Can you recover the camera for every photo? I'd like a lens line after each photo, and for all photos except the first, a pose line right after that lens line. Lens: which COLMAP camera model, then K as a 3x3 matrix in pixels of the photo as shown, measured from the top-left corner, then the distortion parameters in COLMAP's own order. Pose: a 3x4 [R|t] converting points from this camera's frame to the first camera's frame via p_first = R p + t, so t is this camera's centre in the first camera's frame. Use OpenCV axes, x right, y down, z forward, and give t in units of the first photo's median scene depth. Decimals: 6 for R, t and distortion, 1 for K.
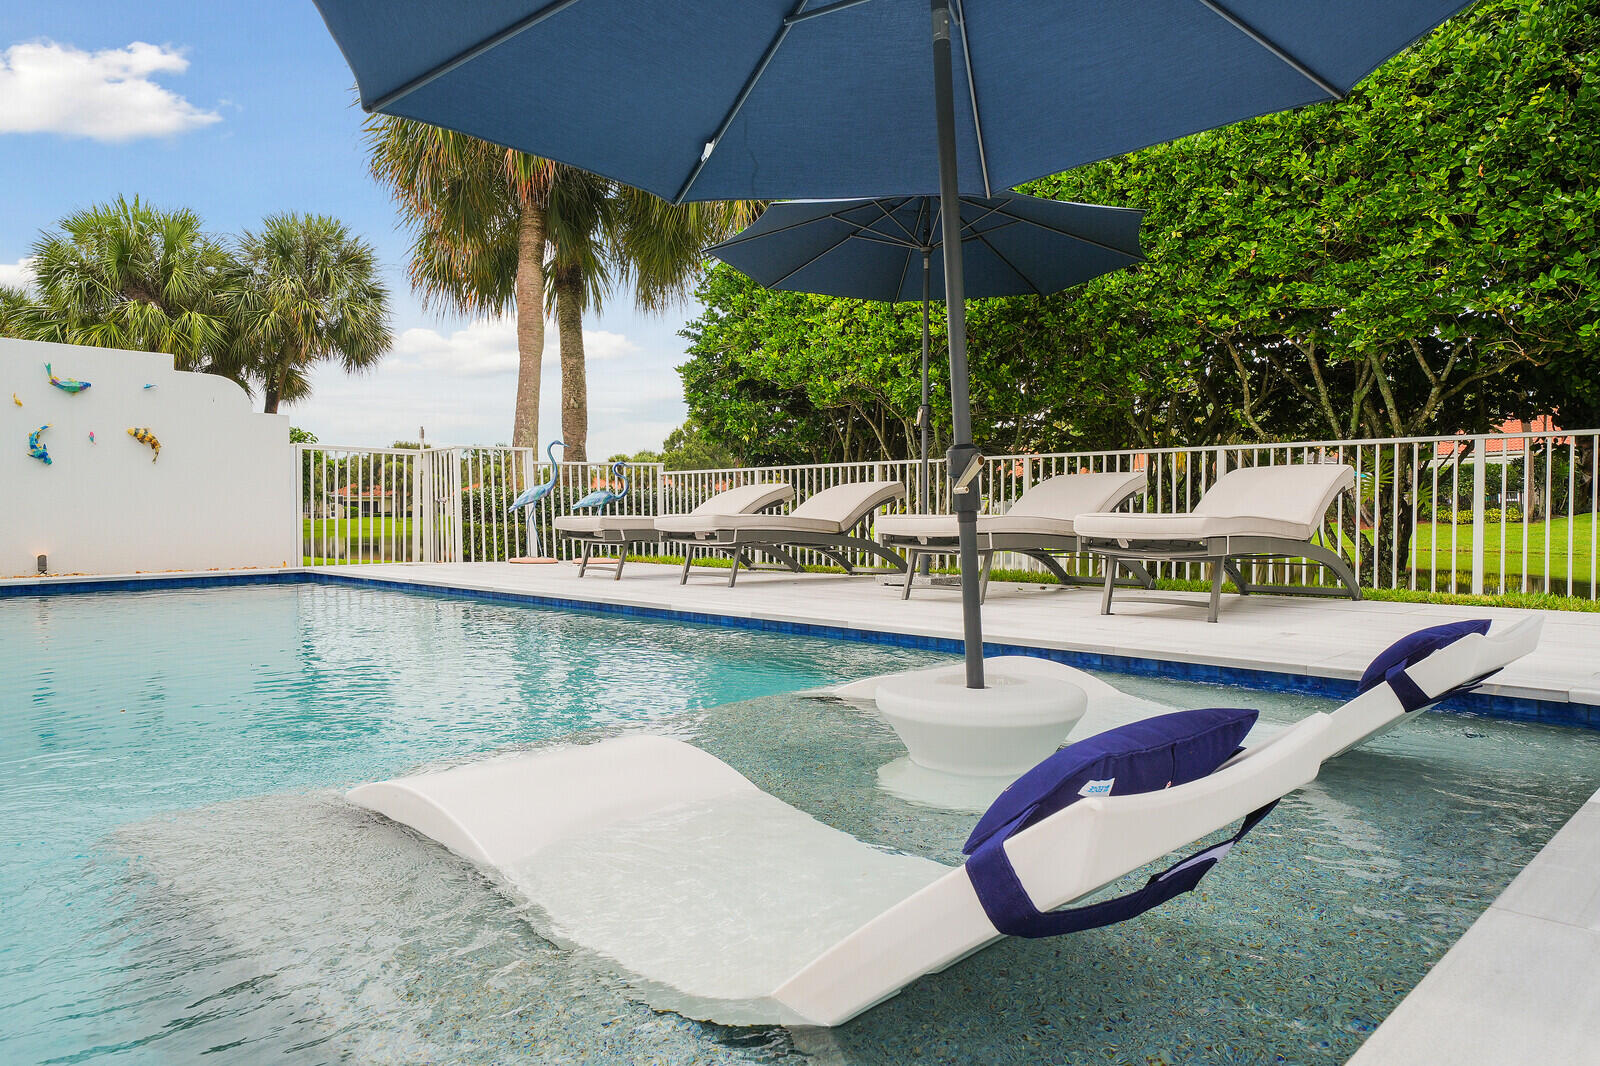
lens RADIAL K [[1033.0, 0, 785.8], [0, 1033.0, 532.4], [0, 0, 1]] dist [0.030710, -0.000198]
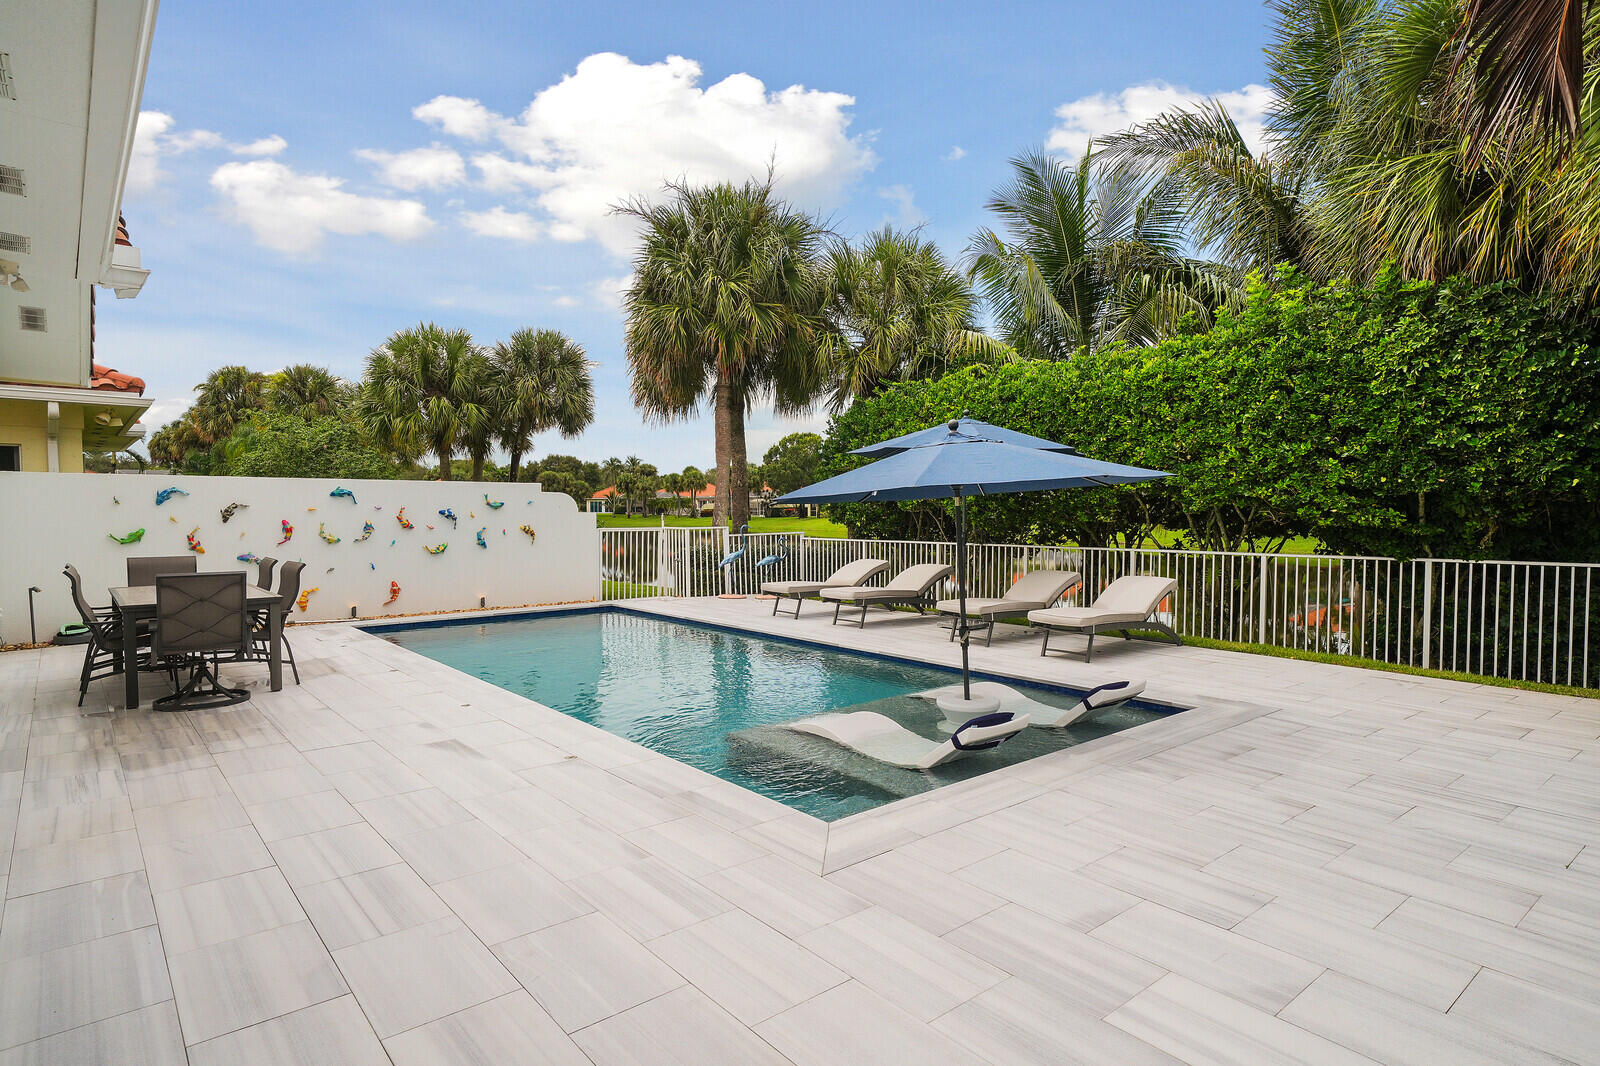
lens RADIAL K [[818.4, 0, 806.3], [0, 818.4, 541.4], [0, 0, 1]] dist [0.017447, 0.002763]
pose [[0.997372, 0.009228, -0.071861, -0.042237], [-0.008928, 0.999950, 0.004503, -0.106939], [0.071899, -0.003849, 0.997405, -0.485704]]
